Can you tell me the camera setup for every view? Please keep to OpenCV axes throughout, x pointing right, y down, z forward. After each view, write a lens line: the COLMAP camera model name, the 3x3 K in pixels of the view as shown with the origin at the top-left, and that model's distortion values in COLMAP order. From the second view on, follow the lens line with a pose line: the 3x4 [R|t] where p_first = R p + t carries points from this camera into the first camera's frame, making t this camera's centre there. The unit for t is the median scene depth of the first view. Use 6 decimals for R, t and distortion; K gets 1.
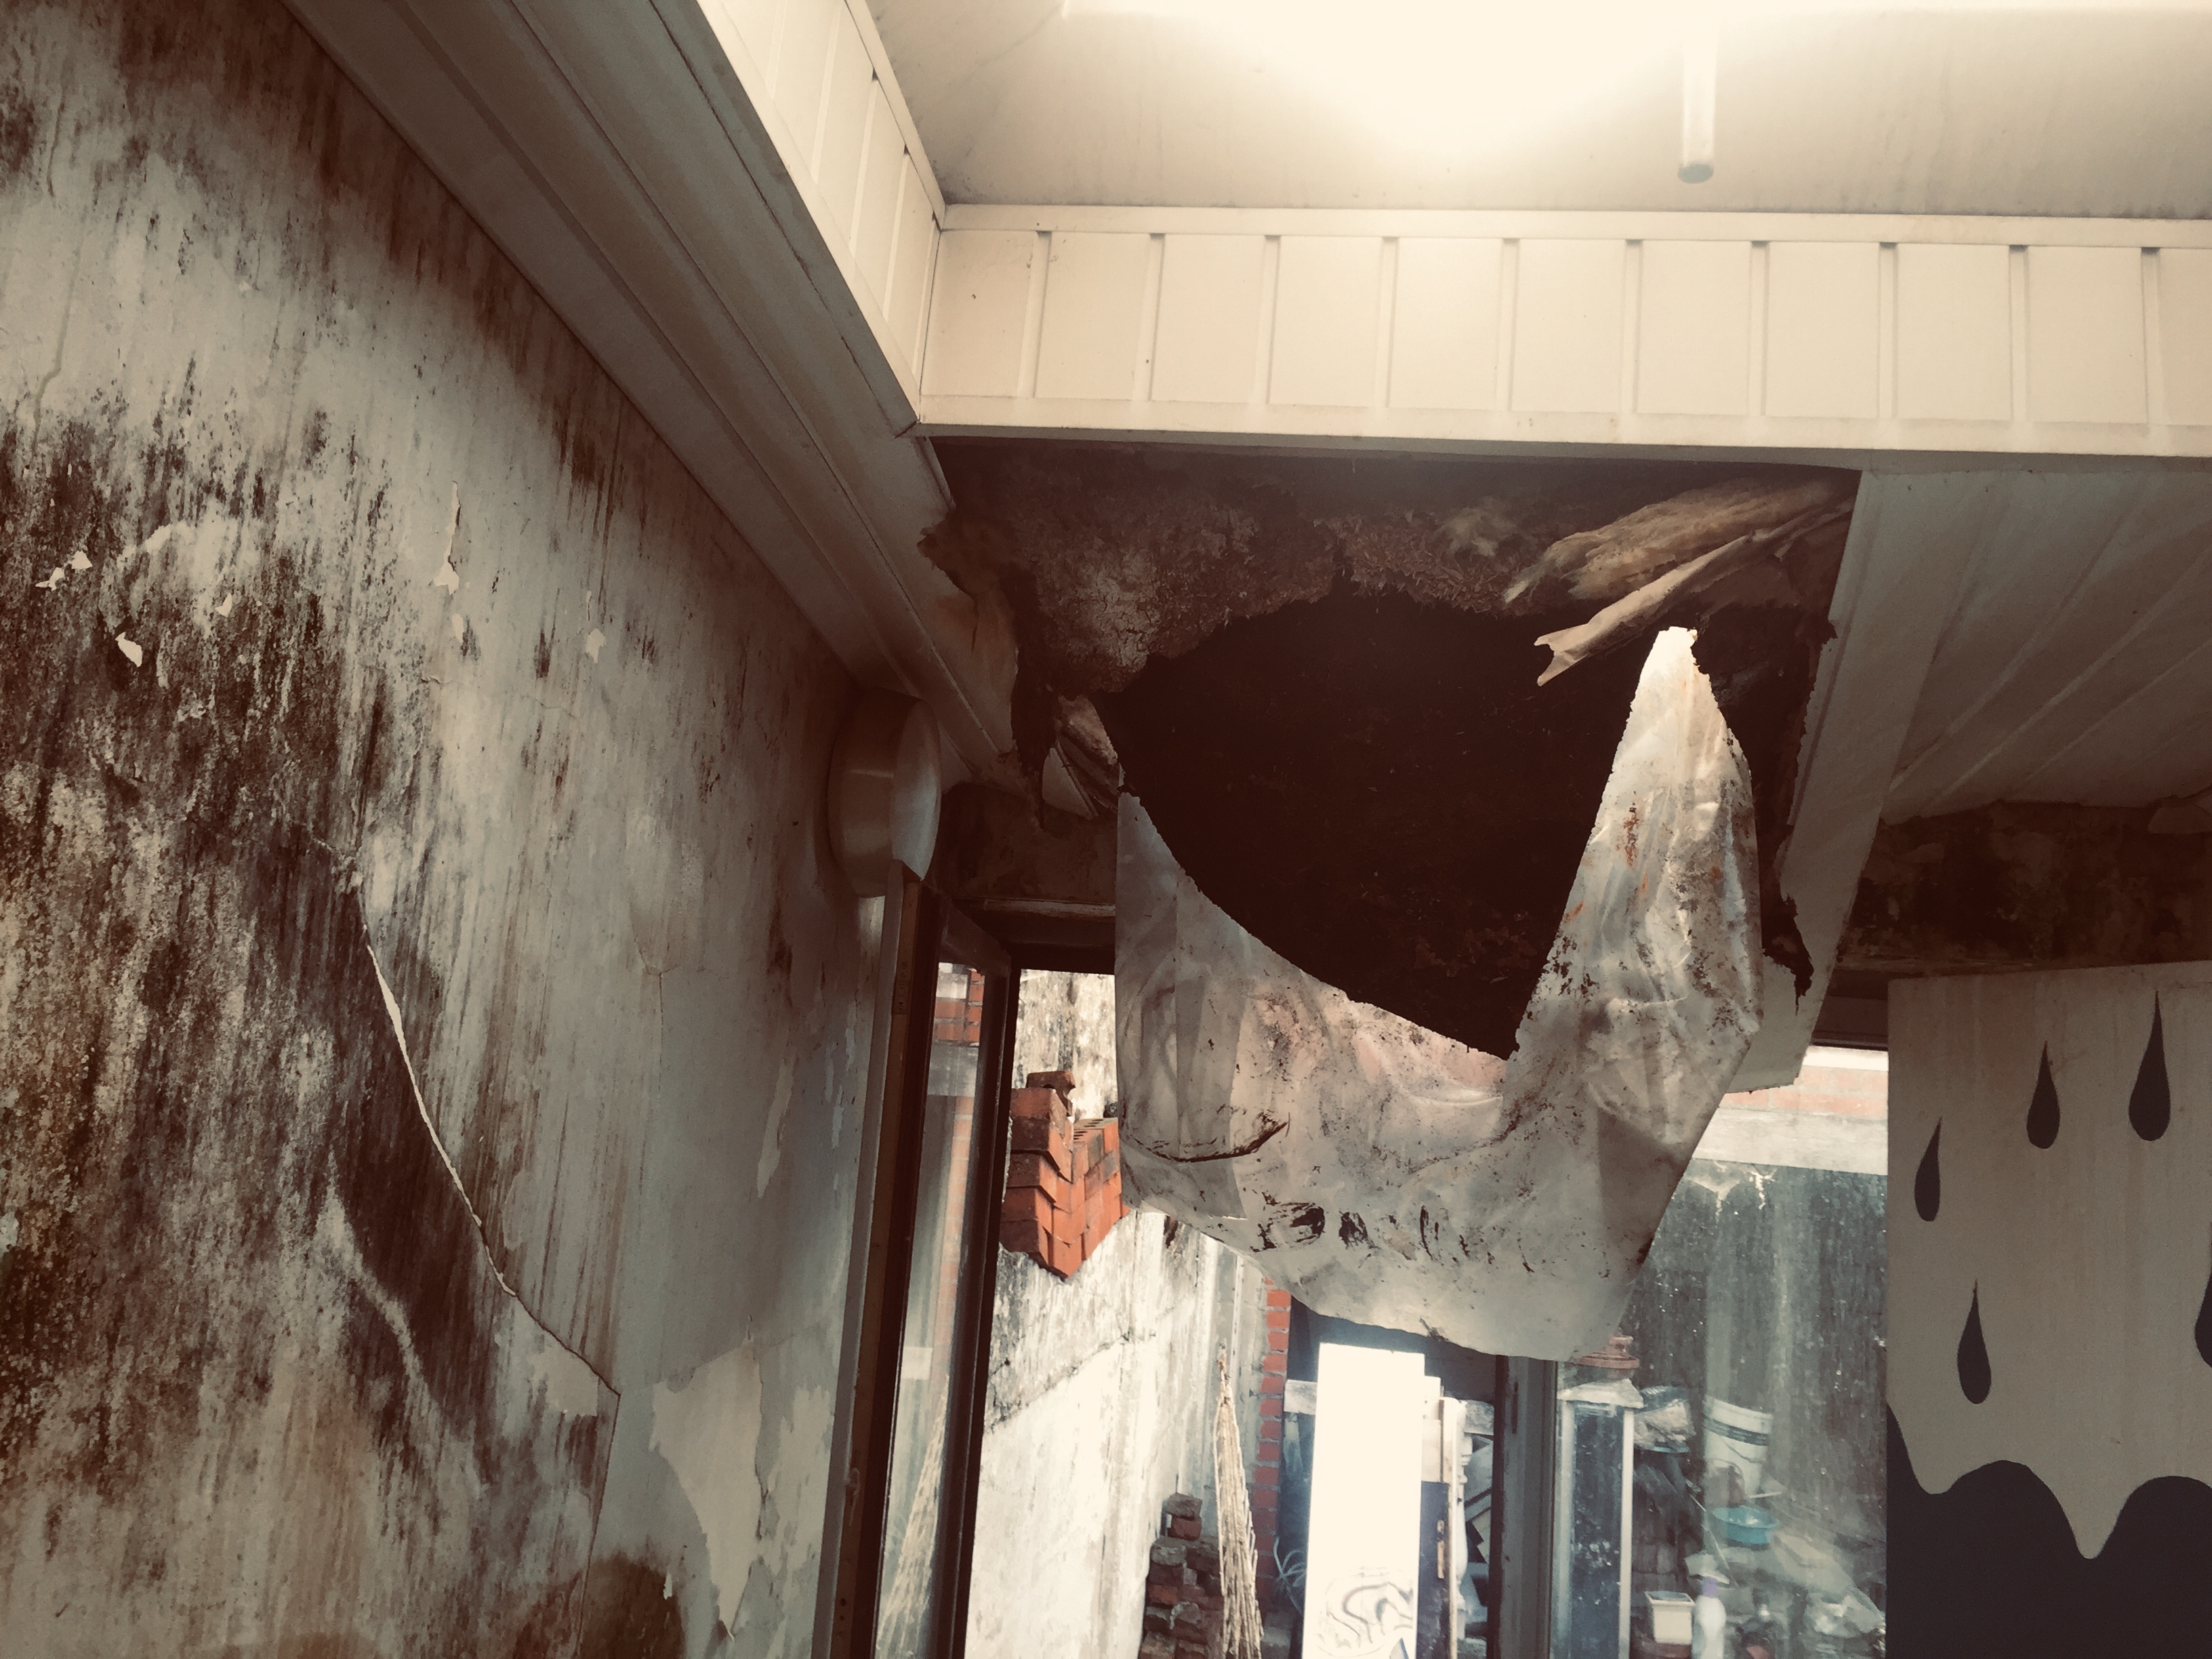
lens RADIAL K [[1893.2, 0, 1106.0], [0, 1893.2, 829.5], [0, 0, 1]] dist [0.074508, -0.127123]
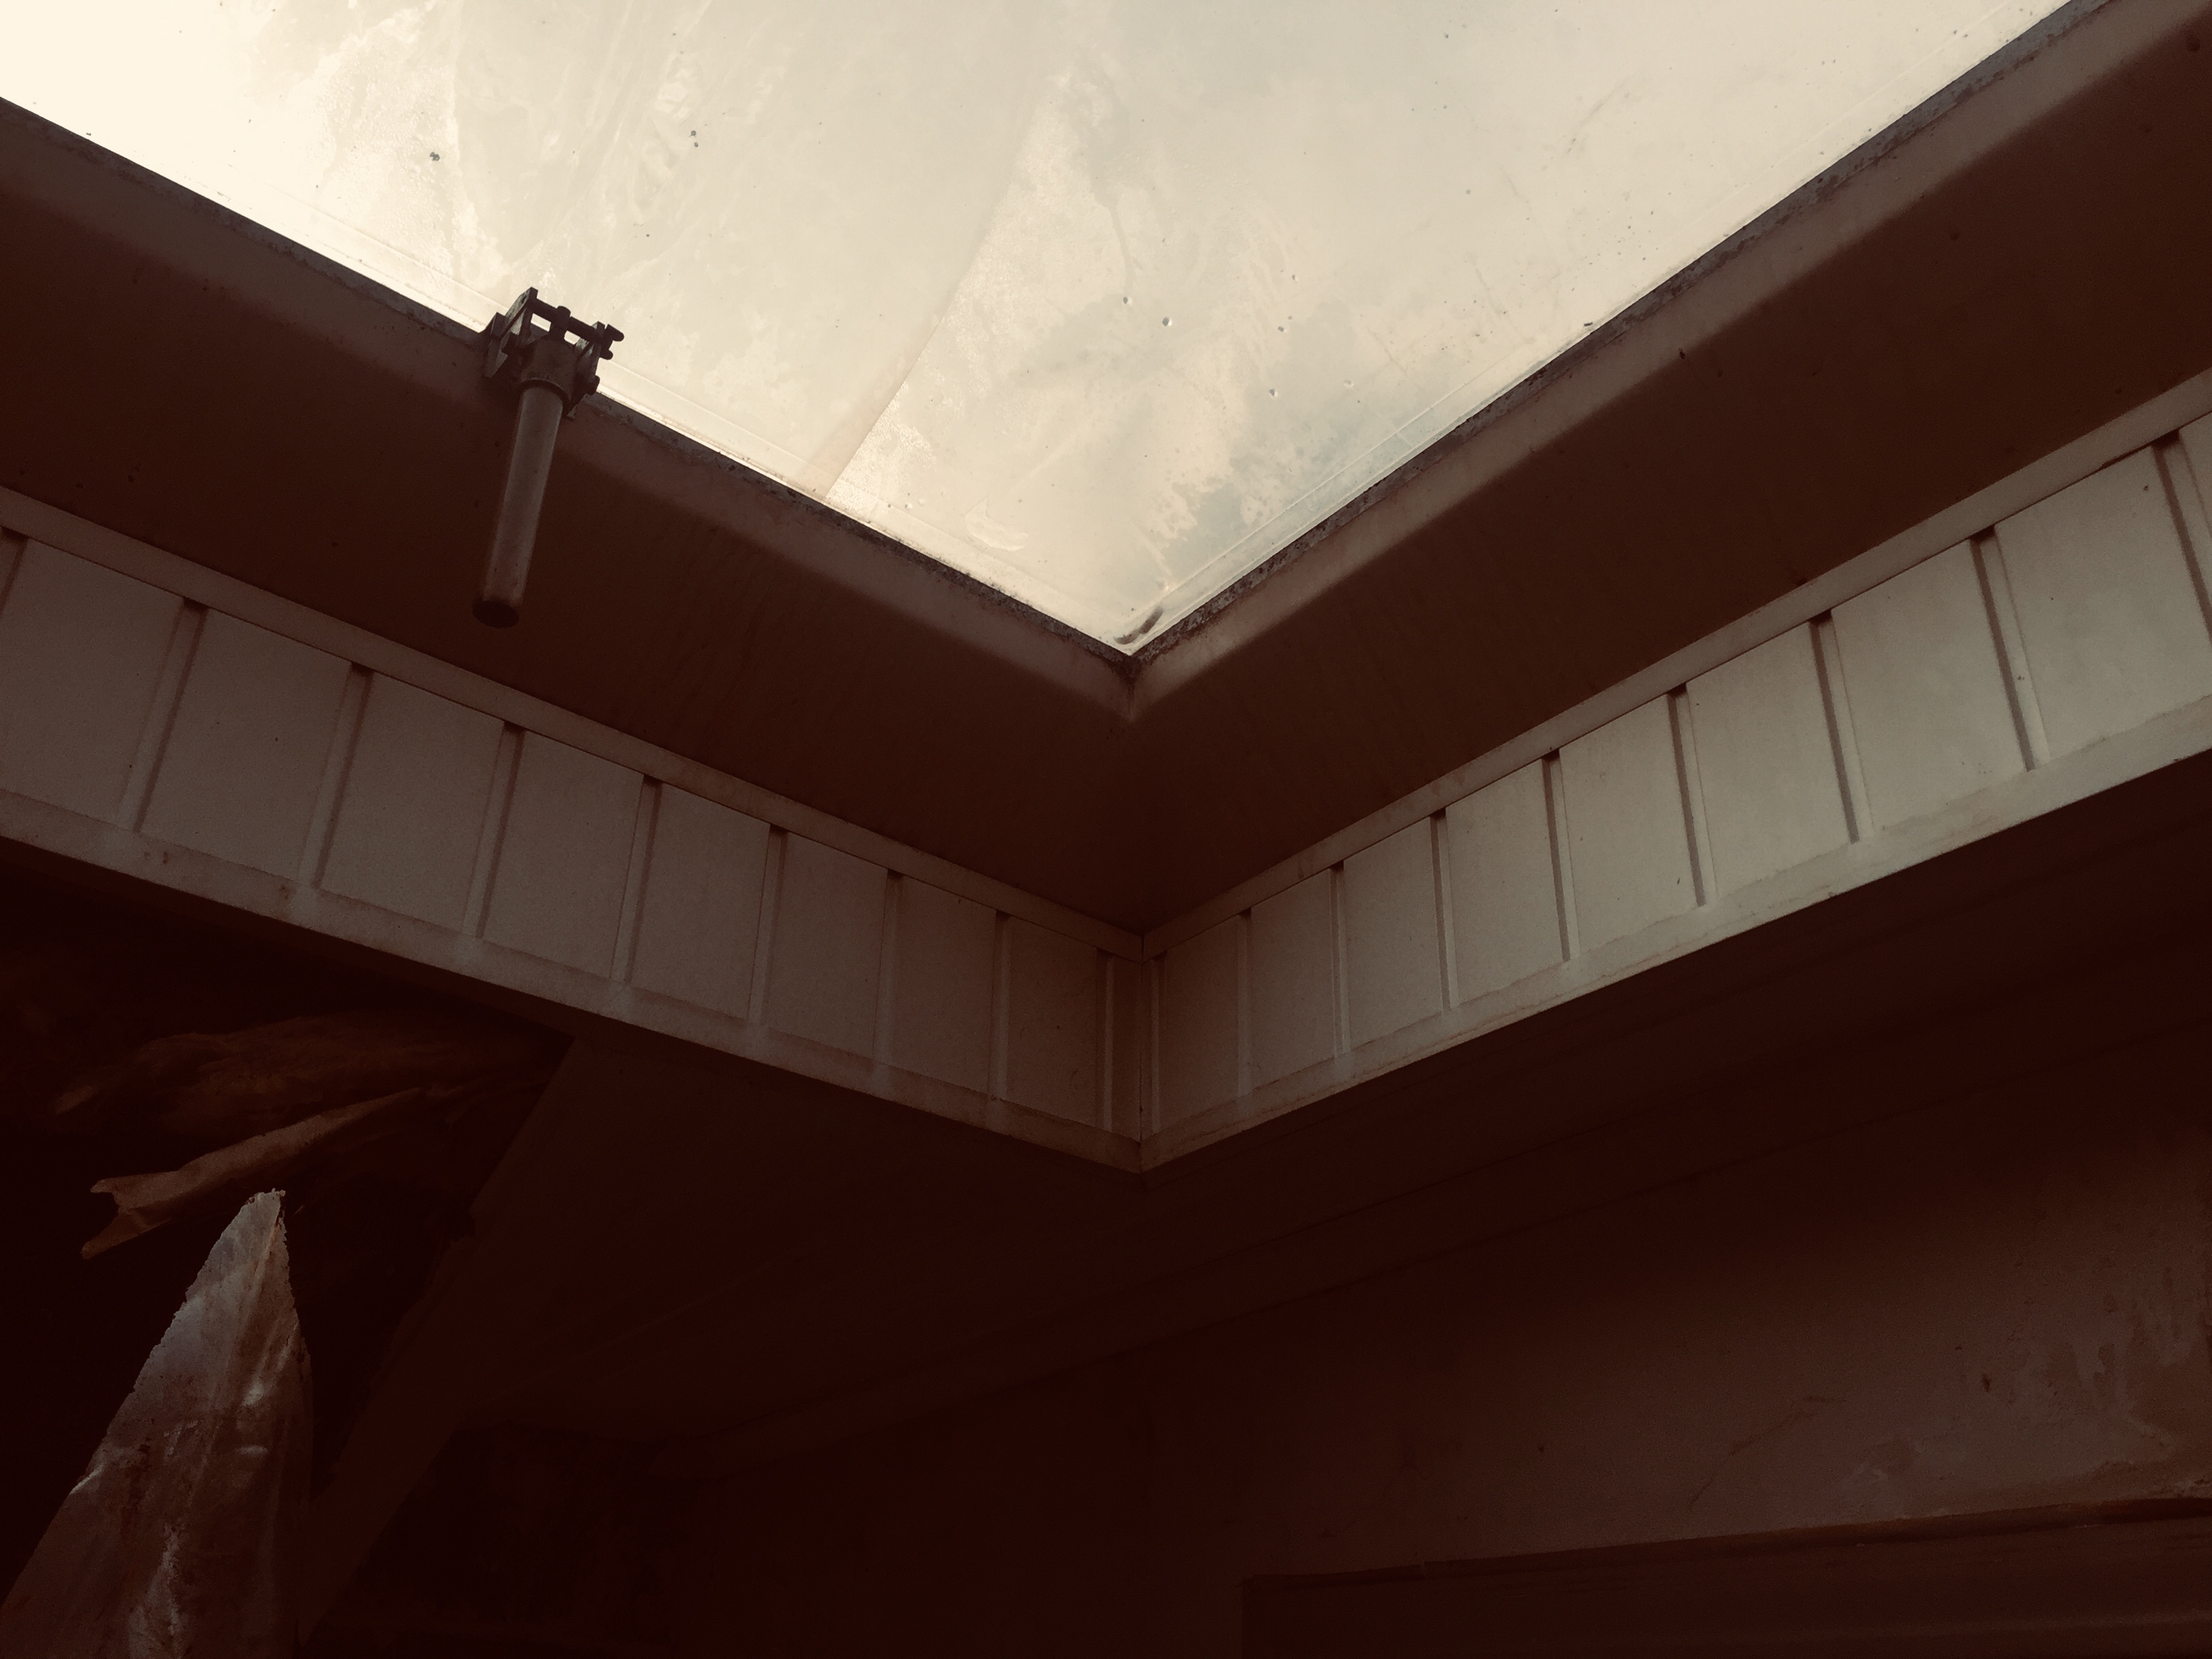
lens RADIAL K [[1893.2, 0, 1106.0], [0, 1893.2, 829.5], [0, 0, 1]] dist [0.074508, -0.127123]
pose [[0.680453, 0.297649, 0.669618, -0.007846], [-0.113131, 0.945506, -0.305320, -0.047698], [-0.724006, 0.132001, 0.677046, 0.264962]]
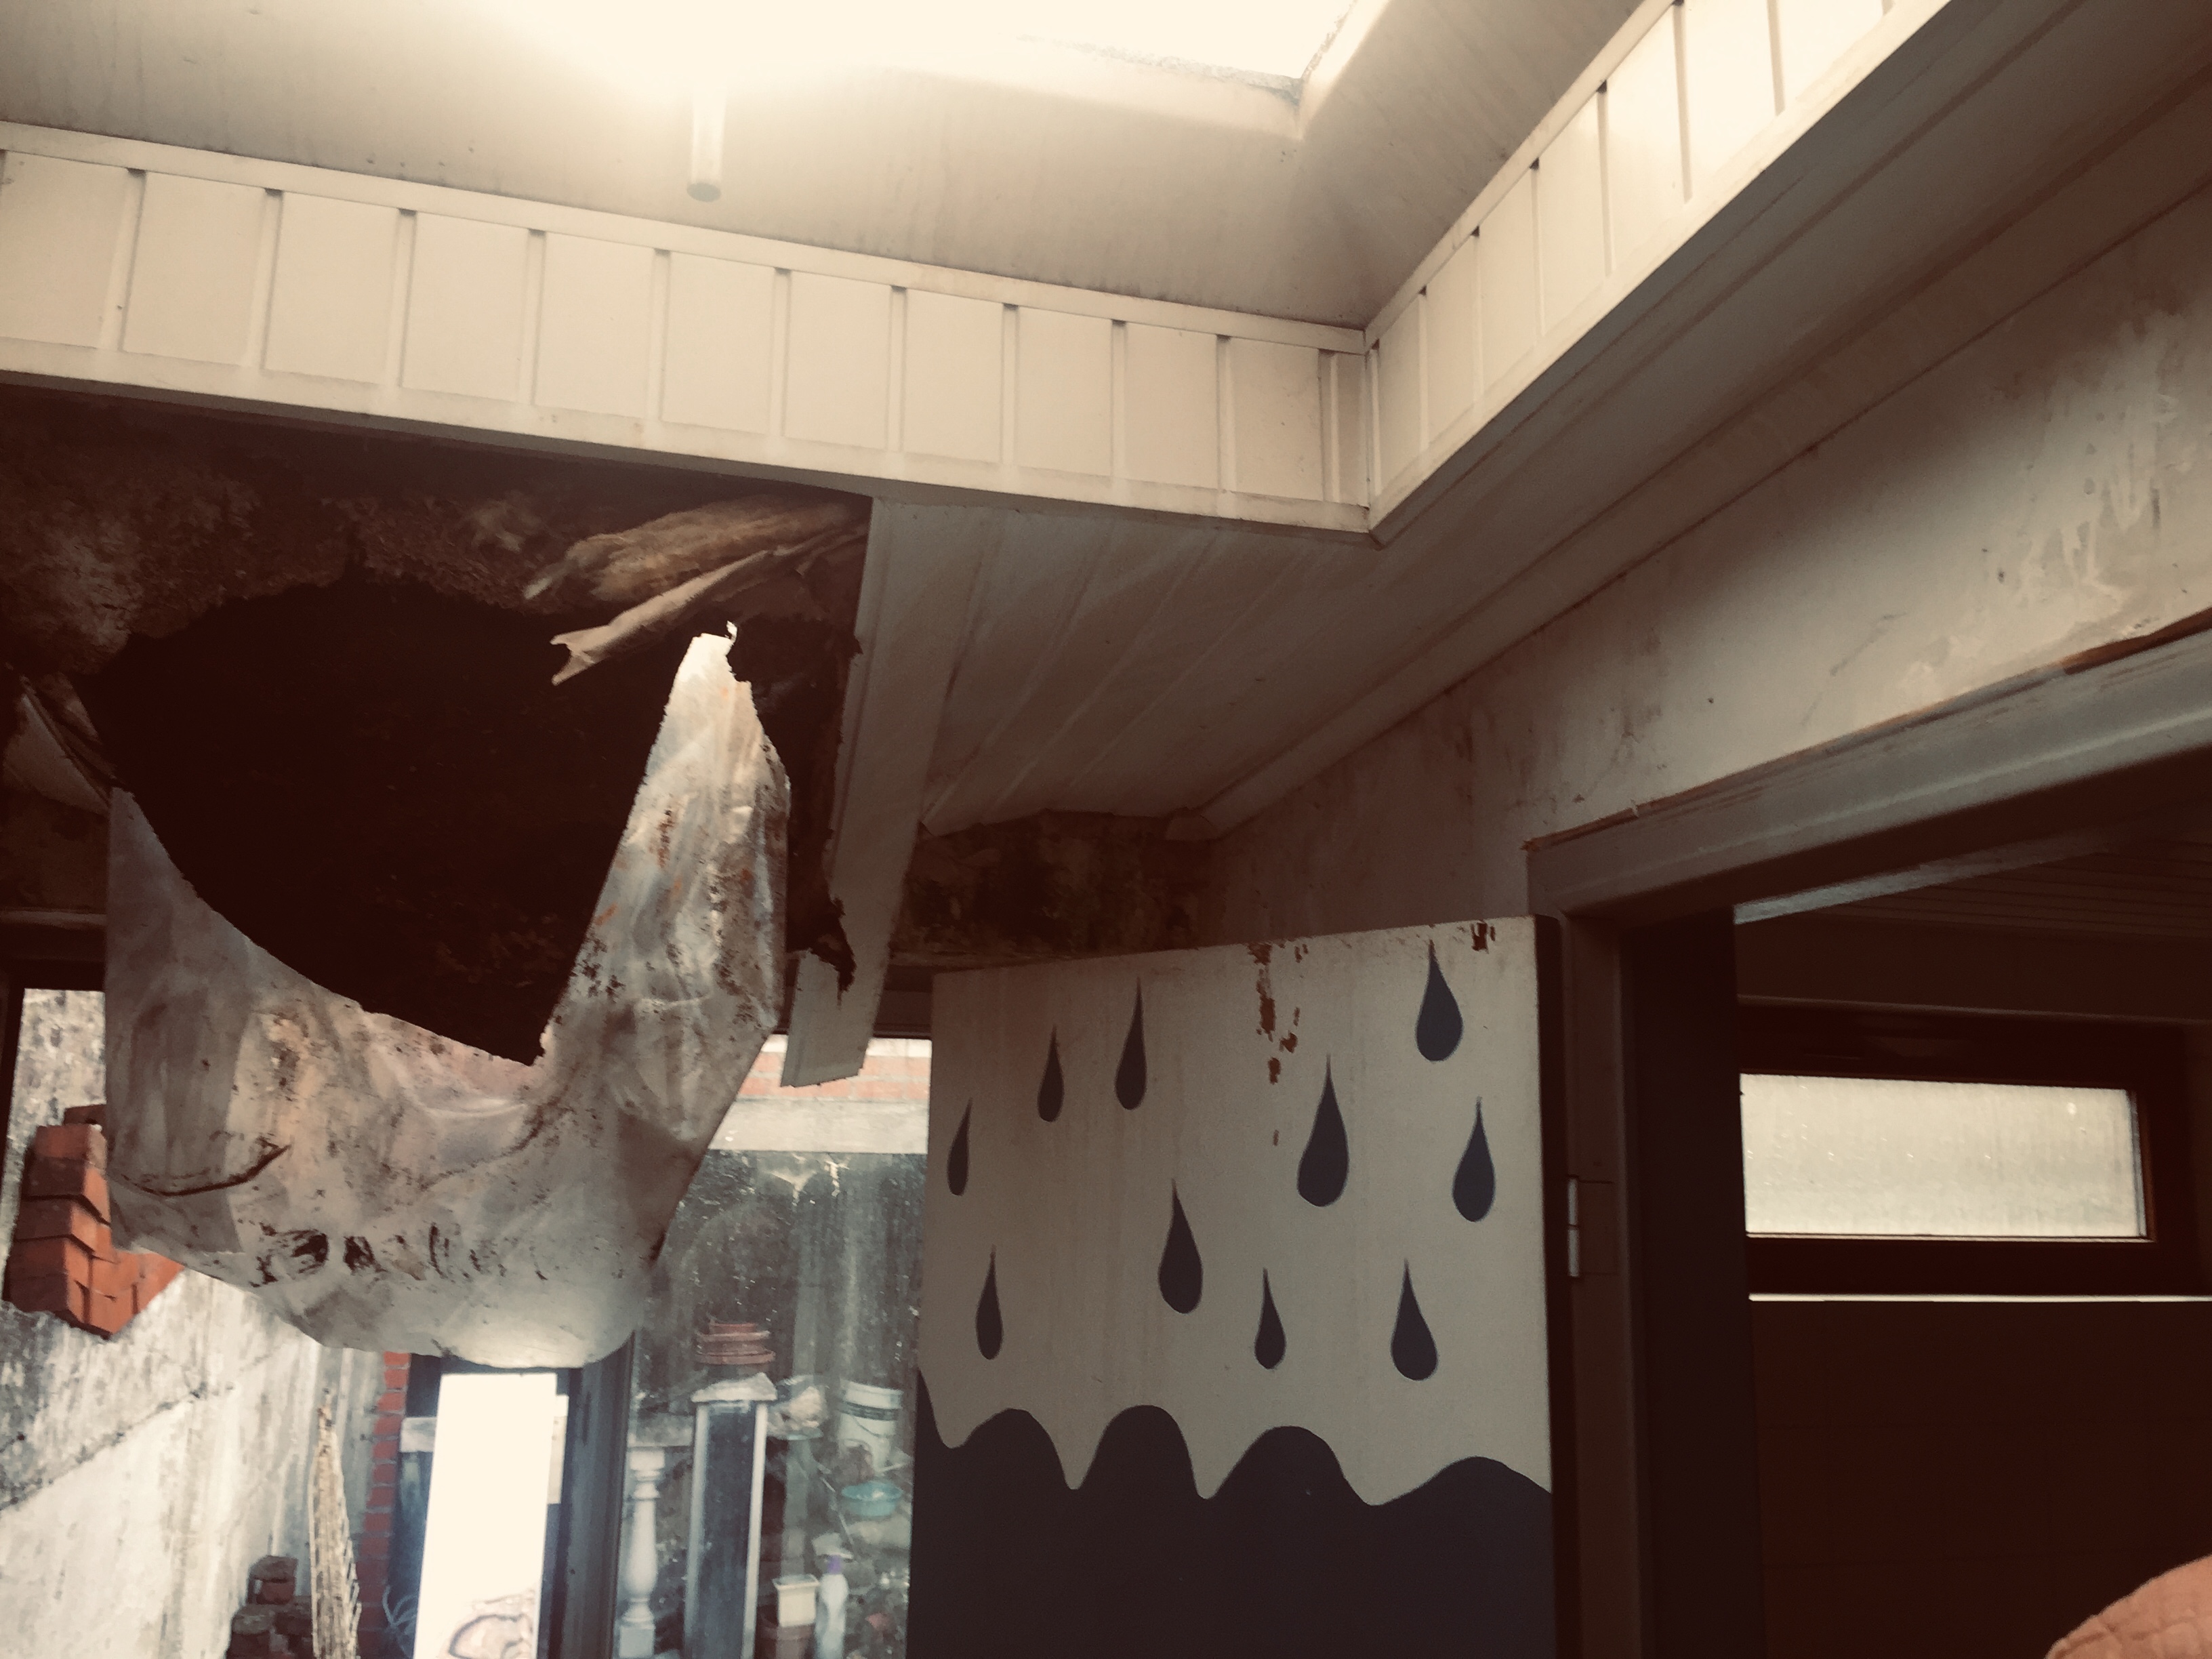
lens RADIAL K [[1883.8, 0, 1130.0], [0, 1883.8, 832.2], [0, 0, 1]] dist [0.076821, -0.136636]
pose [[0.907145, 0.006947, 0.420760, 0.073883], [-0.005891, 0.999975, -0.003810, 0.002417], [-0.420777, 0.000977, 0.907164, -0.016968]]
